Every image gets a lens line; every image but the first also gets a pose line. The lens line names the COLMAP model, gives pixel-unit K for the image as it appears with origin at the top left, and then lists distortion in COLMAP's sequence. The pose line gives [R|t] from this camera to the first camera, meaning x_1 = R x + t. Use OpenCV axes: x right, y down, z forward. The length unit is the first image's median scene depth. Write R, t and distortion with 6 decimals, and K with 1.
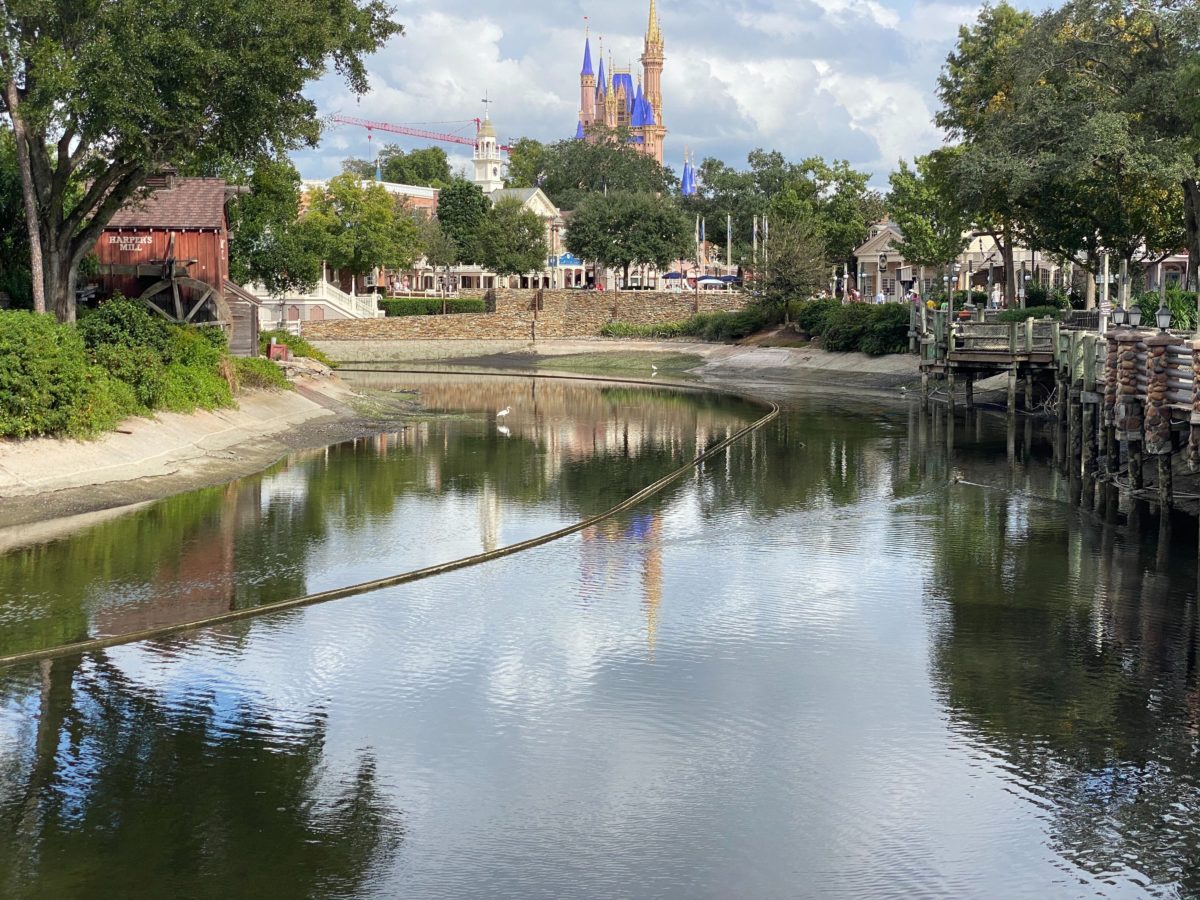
lens RADIAL K [[1777.8, 0, 616.0], [0, 1777.8, 427.9], [0, 0, 1]] dist [0.163671, -0.369747]
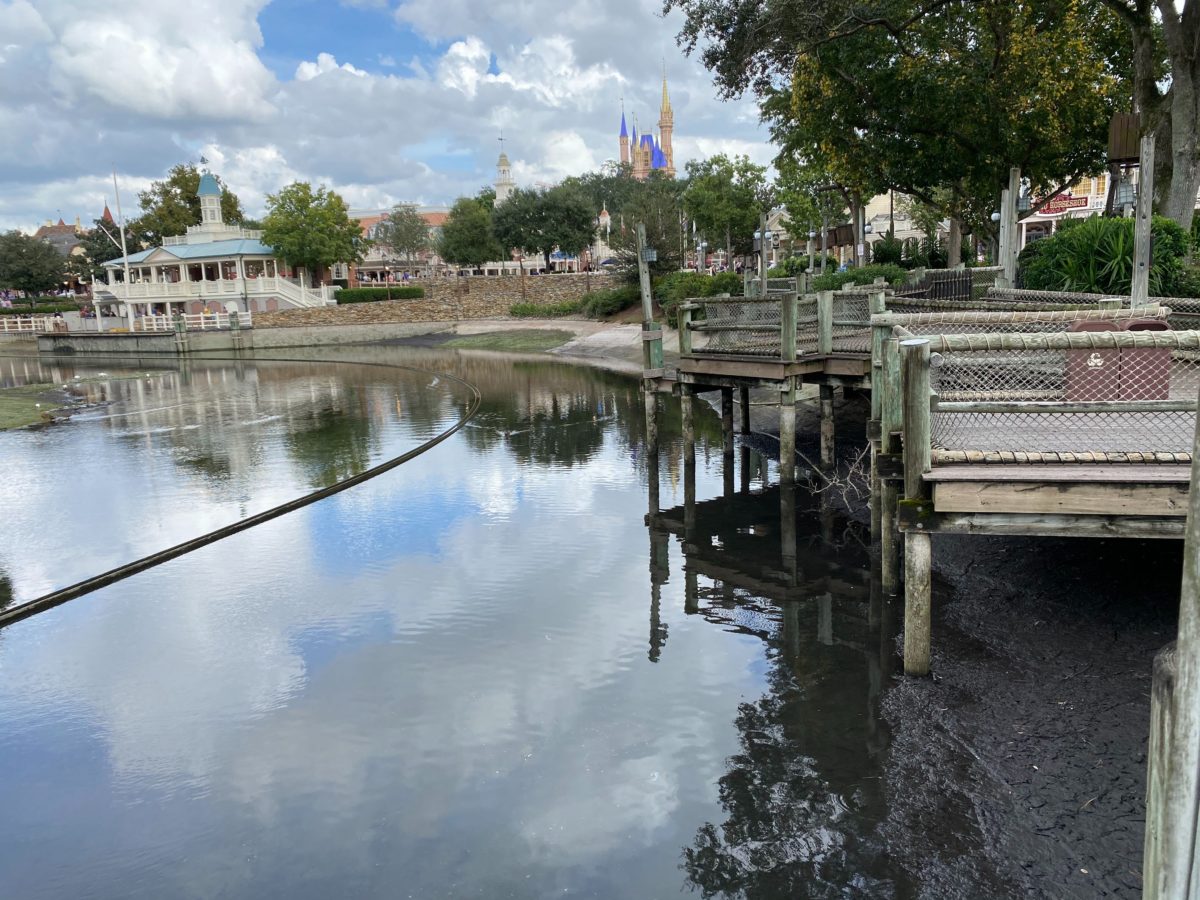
lens RADIAL K [[917.7, 0, 595.3], [0, 917.7, 443.3], [0, 0, 1]] dist [0.012162, -0.016848]
pose [[0.992649, -0.018963, -0.119532, 0.112903], [0.030691, 0.994806, 0.097049, -0.025838], [0.117071, -0.100004, 0.988076, 0.420231]]
